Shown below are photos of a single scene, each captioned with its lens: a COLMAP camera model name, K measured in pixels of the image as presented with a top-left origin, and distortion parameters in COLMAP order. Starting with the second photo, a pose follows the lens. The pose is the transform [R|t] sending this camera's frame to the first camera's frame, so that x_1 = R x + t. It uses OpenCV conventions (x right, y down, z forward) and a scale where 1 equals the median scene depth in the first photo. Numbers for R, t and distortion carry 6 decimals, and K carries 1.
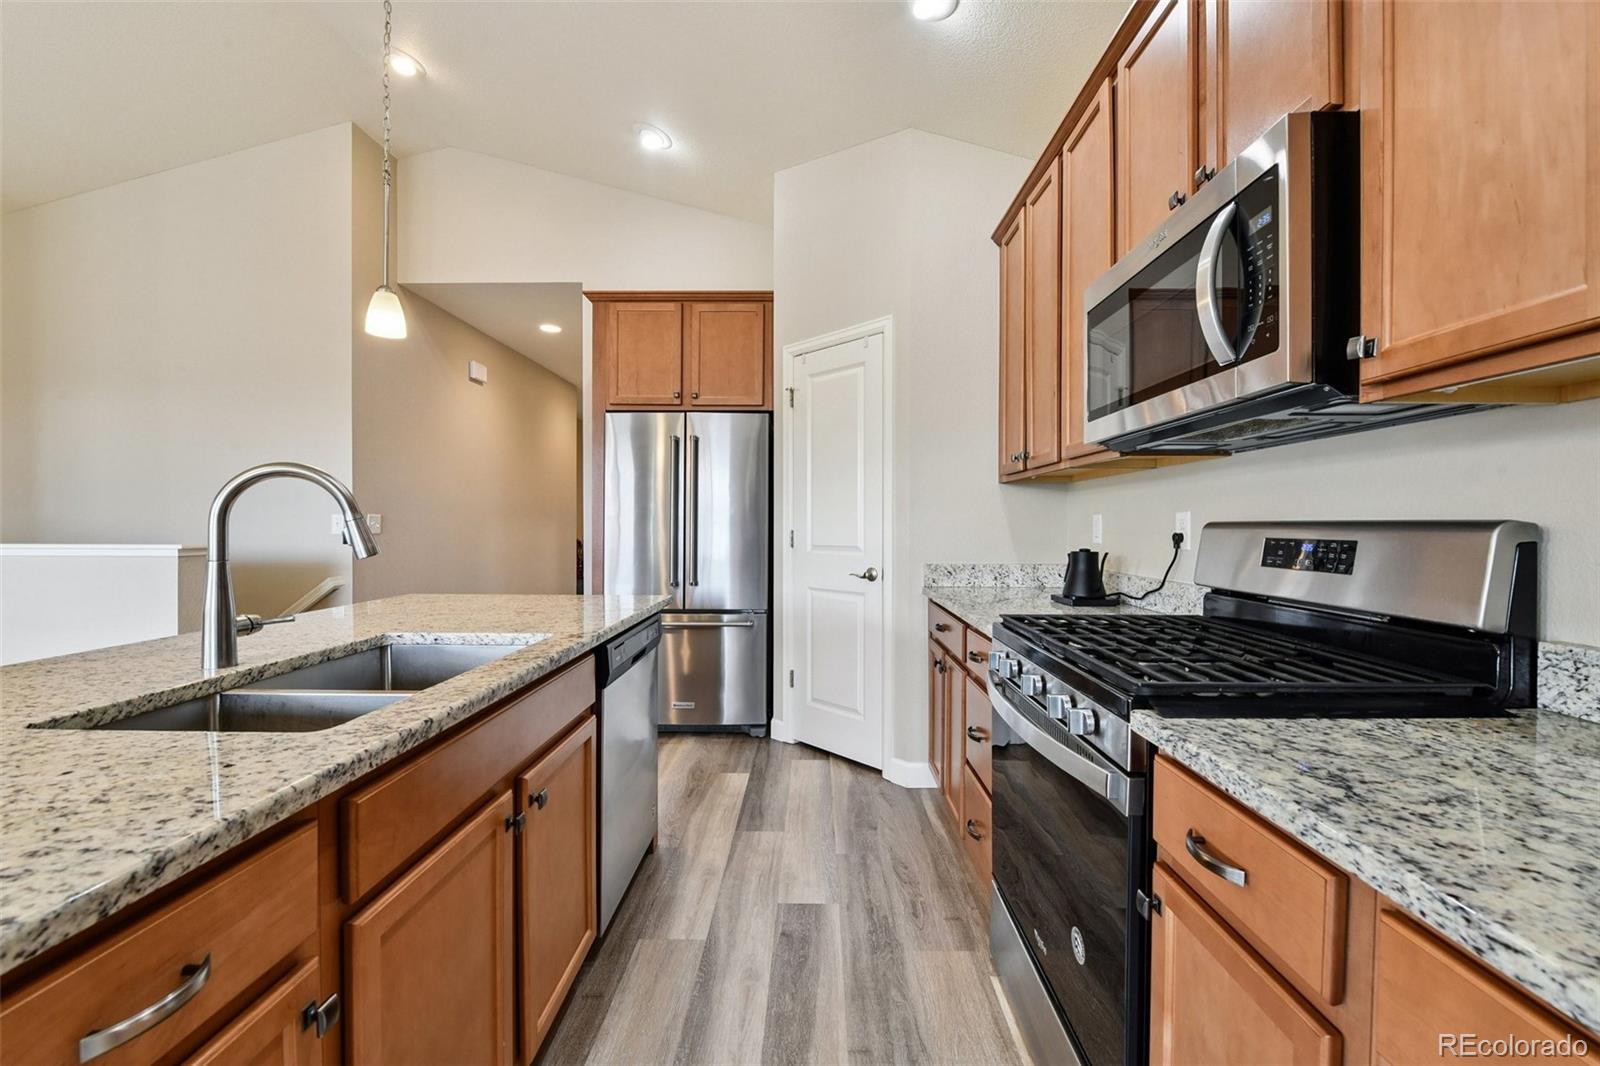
lens RADIAL K [[641.0, 0, 809.3], [0, 641.0, 532.1], [0, 0, 1]] dist [-0.001448, -0.003495]
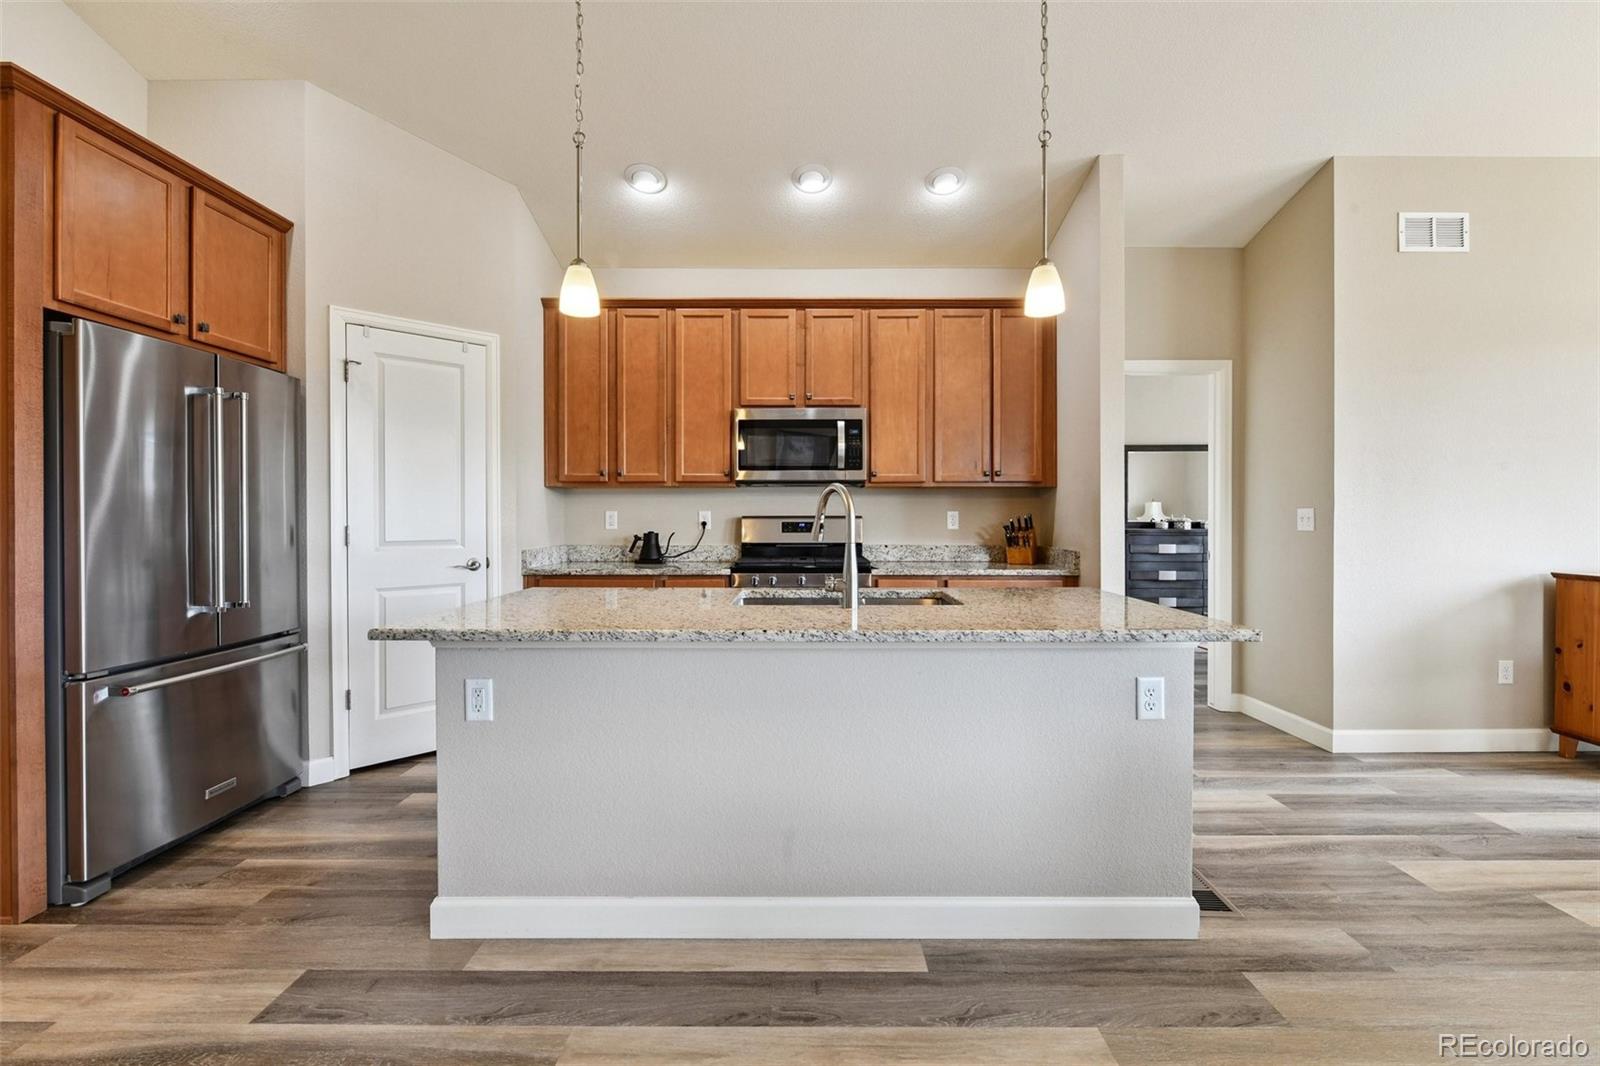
lens RADIAL K [[681.0, 0, 808.1], [0, 681.0, 518.1], [0, 0, 1]] dist [-0.003732, -0.000514]
pose [[-0.007186, -0.006949, 0.999950, -1.370050], [0.012833, 0.999893, 0.007041, -0.016876], [-0.999892, 0.012883, -0.007096, 0.576252]]
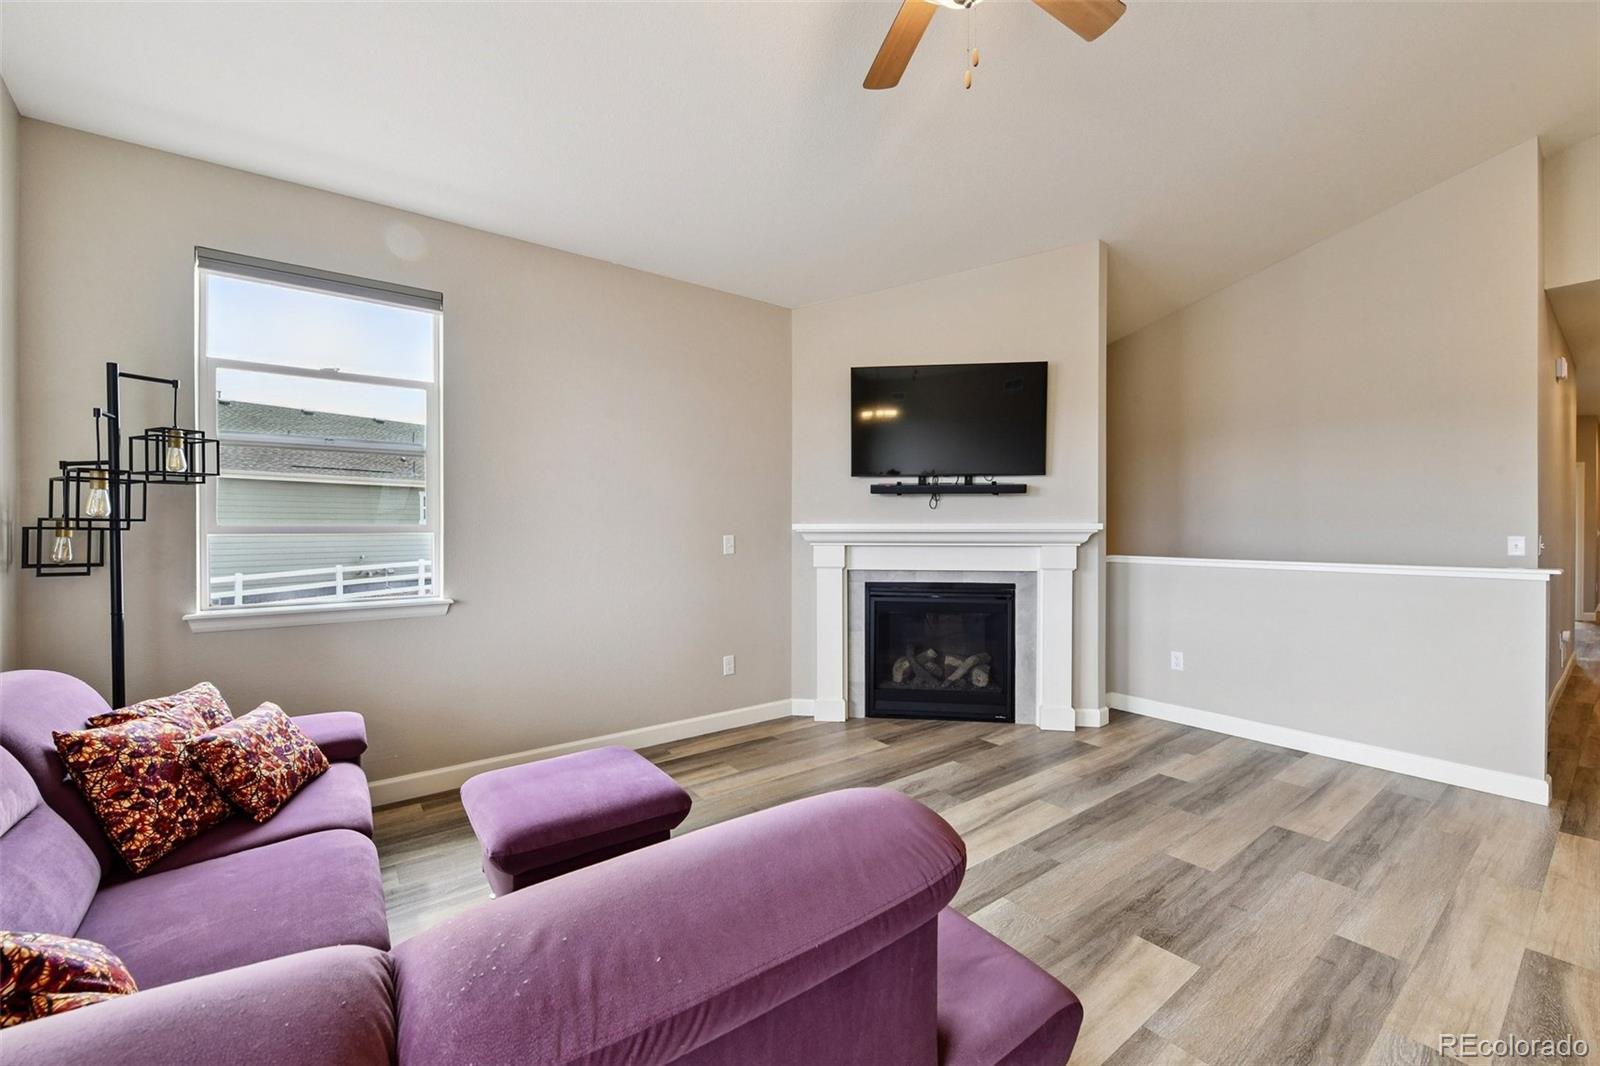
lens RADIAL K [[641.0, 0, 809.3], [0, 641.0, 532.1], [0, 0, 1]] dist [-0.001448, -0.003495]
pose [[0.611880, 0.000164, -0.790951, -1.029393], [-0.005575, 0.999976, -0.004105, -0.040114], [0.790931, 0.006921, 0.611866, -0.772372]]
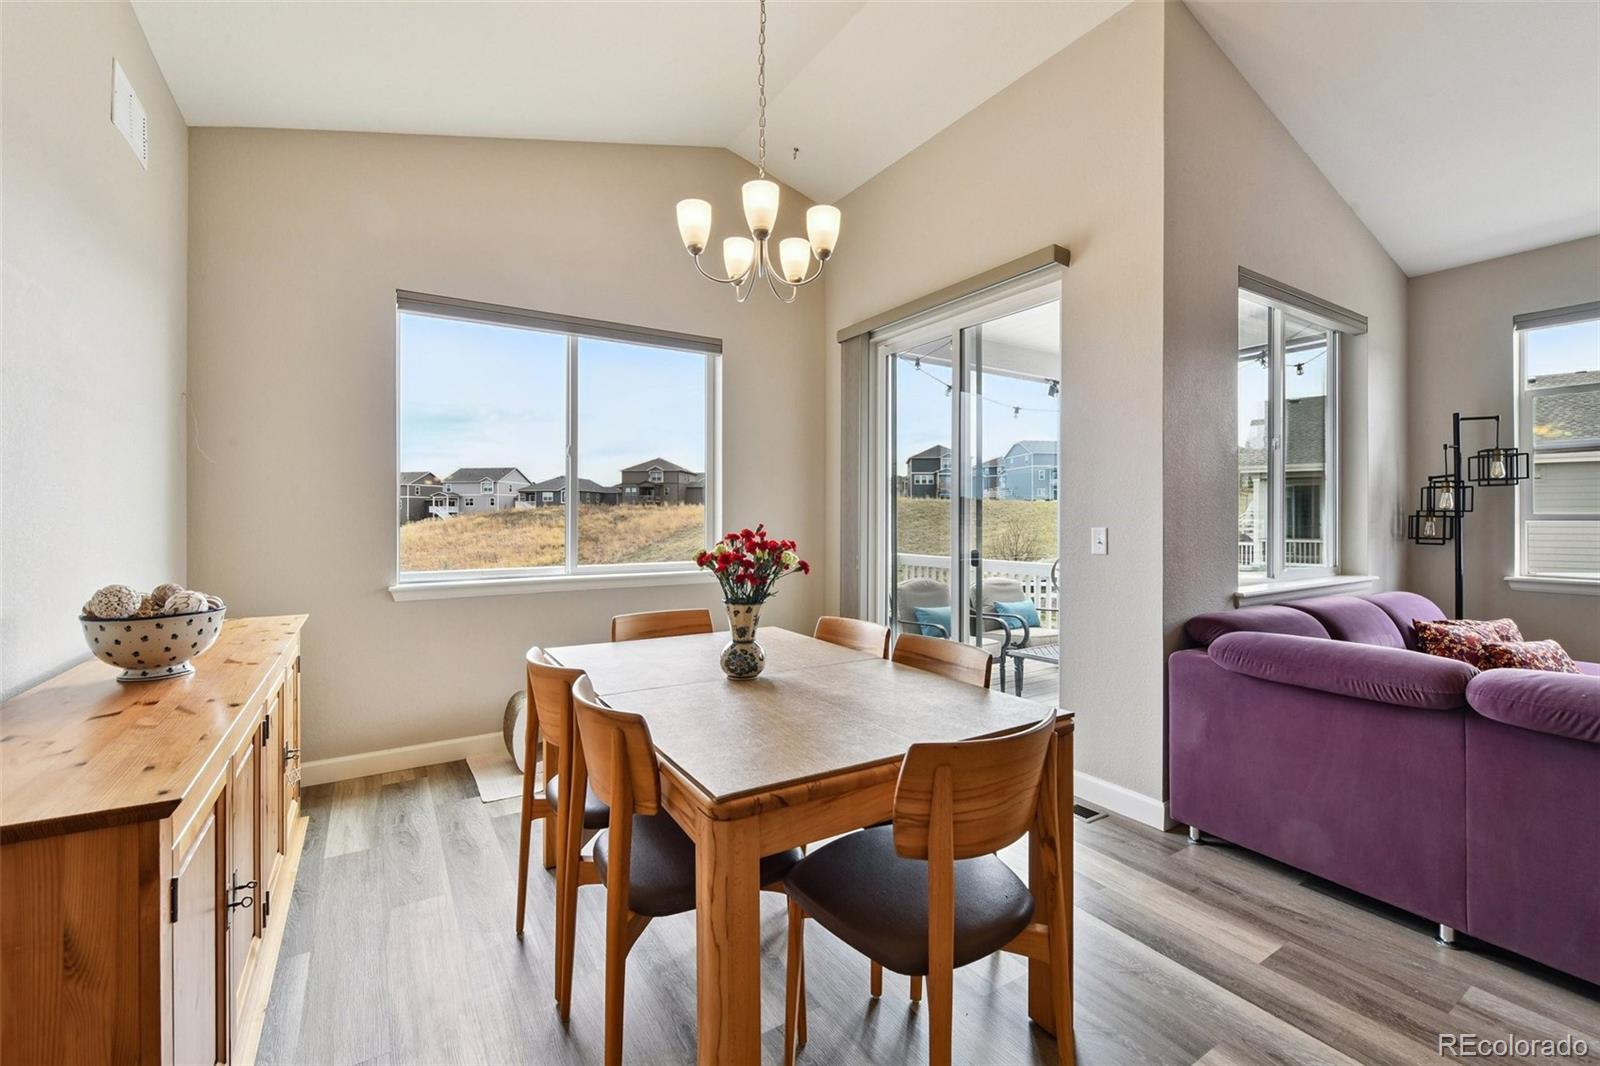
lens RADIAL K [[681.0, 0, 808.1], [0, 681.0, 518.1], [0, 0, 1]] dist [-0.003732, -0.000514]
pose [[-0.836437, -0.003300, -0.548053, -0.201341], [-0.009512, 0.999919, 0.008497, -0.038026], [0.547980, 0.012320, -0.836401, -0.497271]]
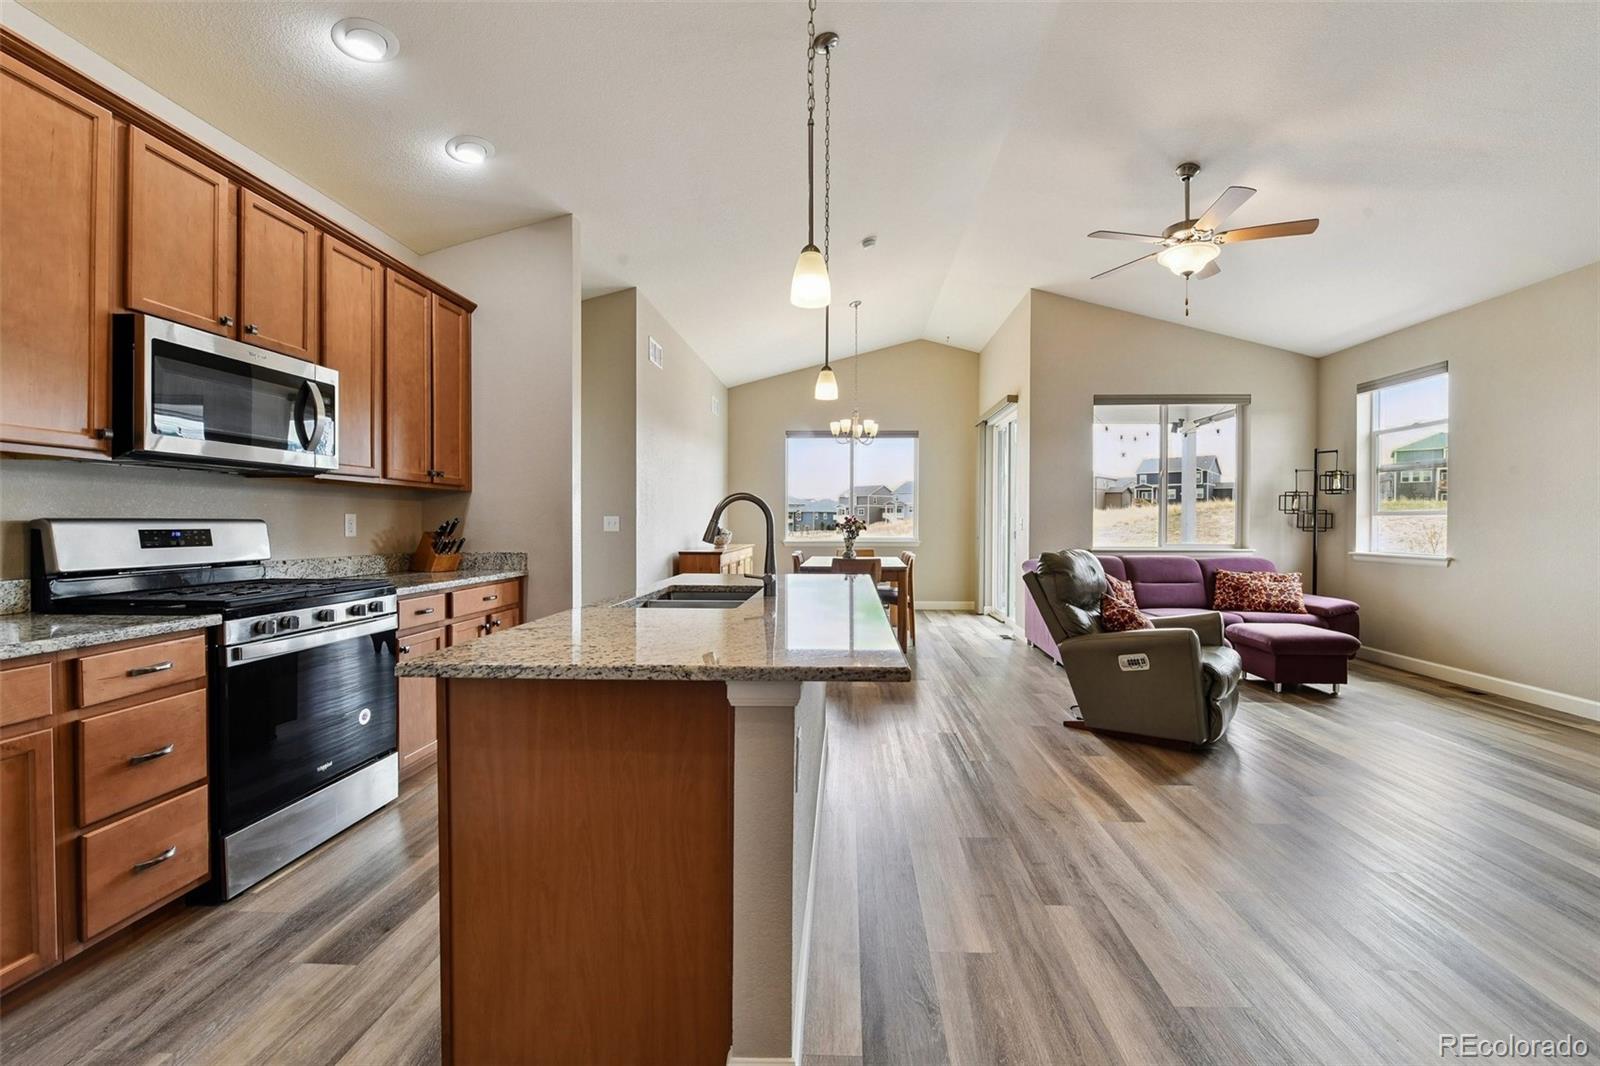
lens RADIAL K [[644.5, 0, 825.5], [0, 644.5, 531.9], [0, 0, 1]] dist [-0.013425, -0.000348]
pose [[-0.999664, -0.007752, 0.024743, -0.591869], [-0.007088, 0.999616, 0.026803, -0.023555], [-0.024942, 0.026619, -0.999334, 1.552396]]
